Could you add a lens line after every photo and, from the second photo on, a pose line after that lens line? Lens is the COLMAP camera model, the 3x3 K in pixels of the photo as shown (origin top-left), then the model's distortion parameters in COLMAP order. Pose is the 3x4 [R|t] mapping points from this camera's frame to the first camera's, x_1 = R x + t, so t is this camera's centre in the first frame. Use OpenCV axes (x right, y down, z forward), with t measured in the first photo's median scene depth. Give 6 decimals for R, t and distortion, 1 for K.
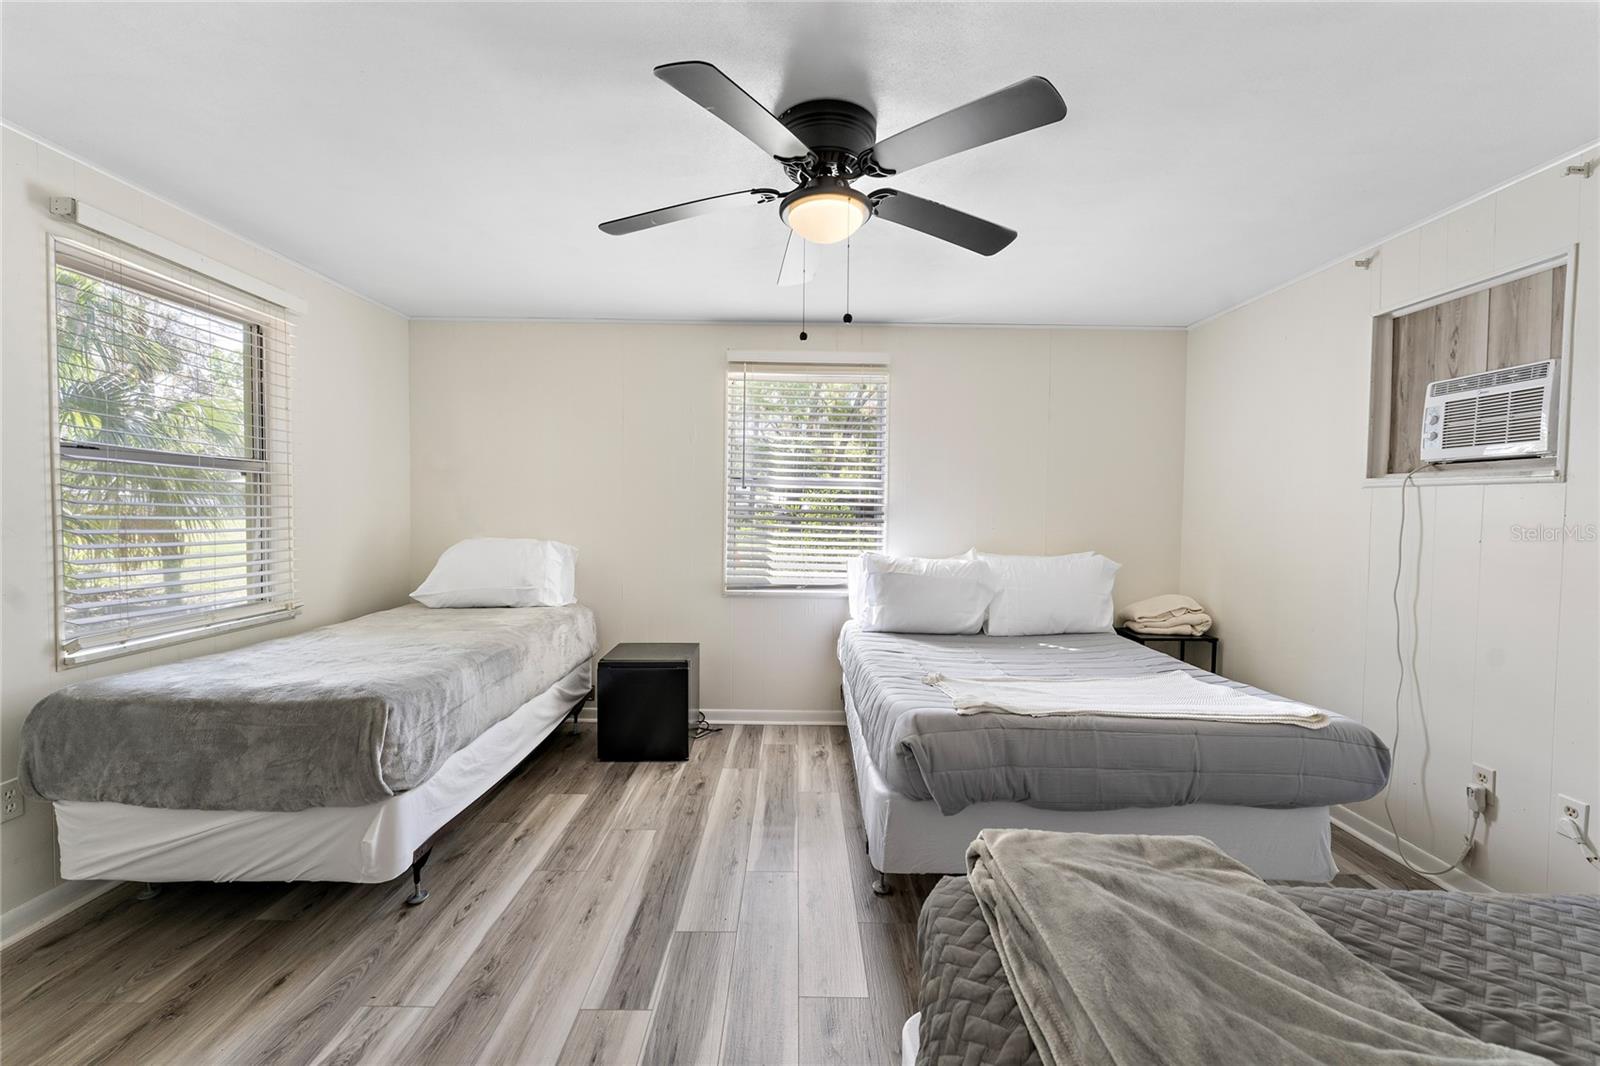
lens RADIAL K [[659.6, 0, 796.4], [0, 659.6, 530.0], [0, 0, 1]] dist [-0.000225, 0.000544]
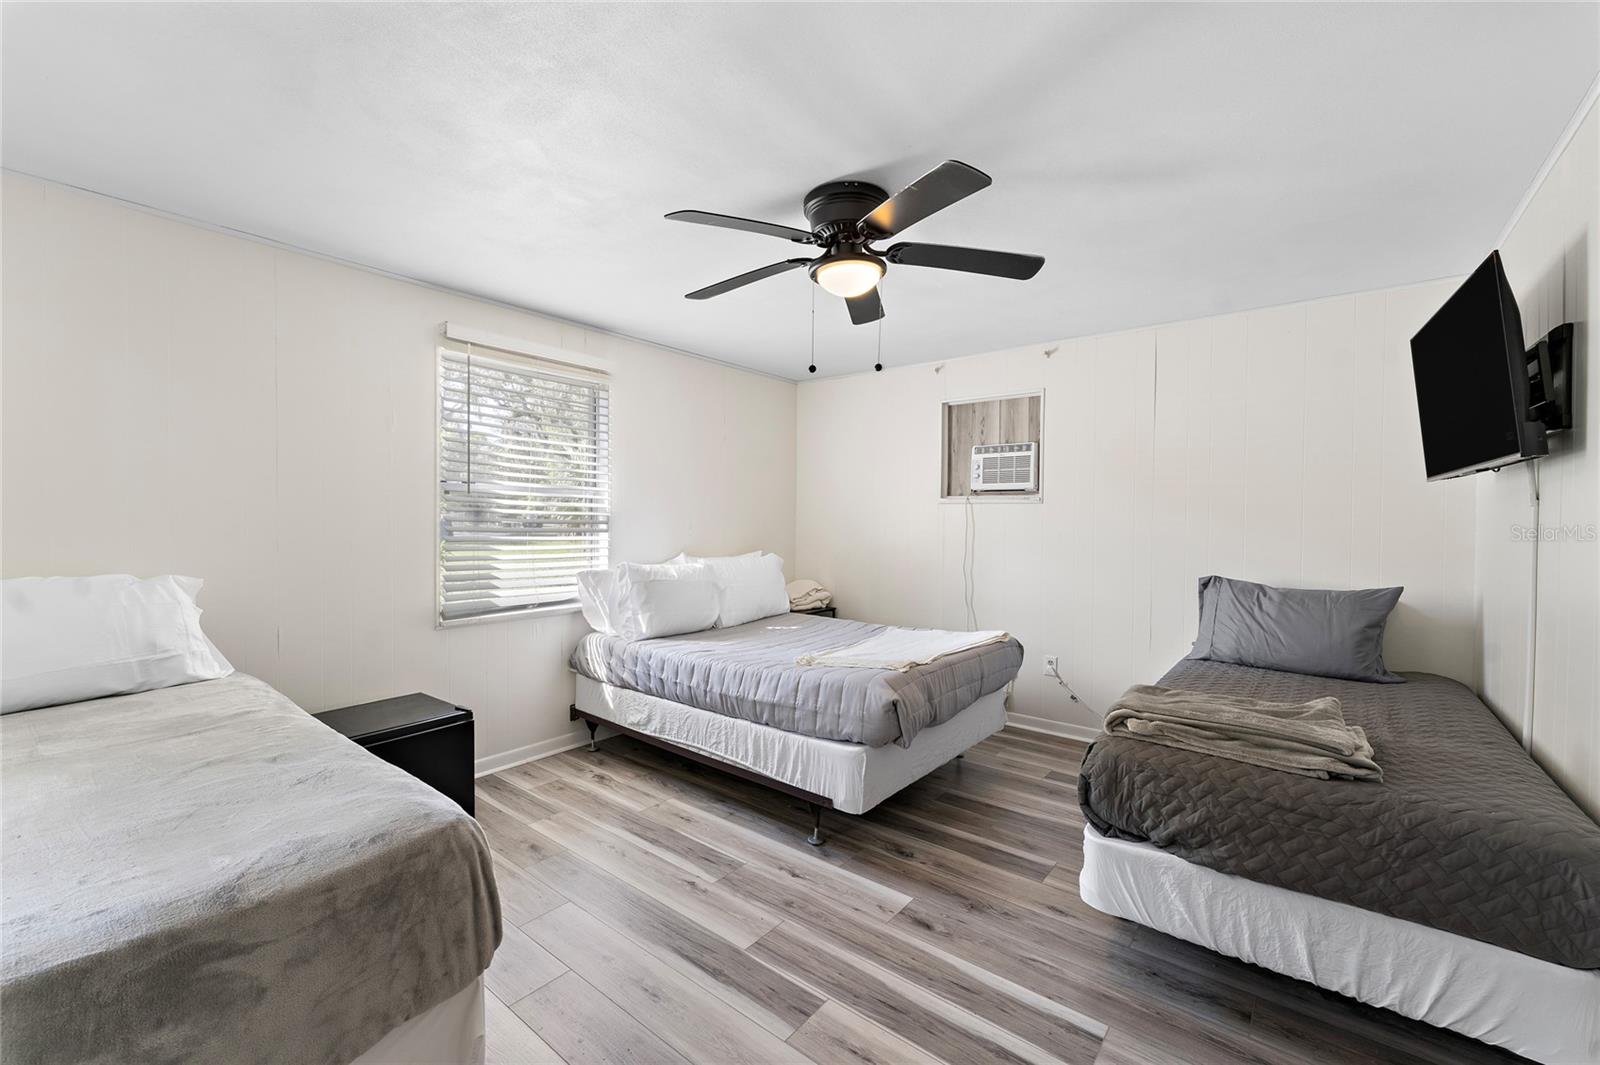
lens RADIAL K [[659.7, 0, 792.6], [0, 659.7, 529.4], [0, 0, 1]] dist [-0.000578, 0.000346]
pose [[0.626301, -0.021638, 0.779281, -0.750681], [0.027559, 0.999604, 0.005607, -0.020649], [-0.779094, 0.017965, 0.626650, 0.263486]]
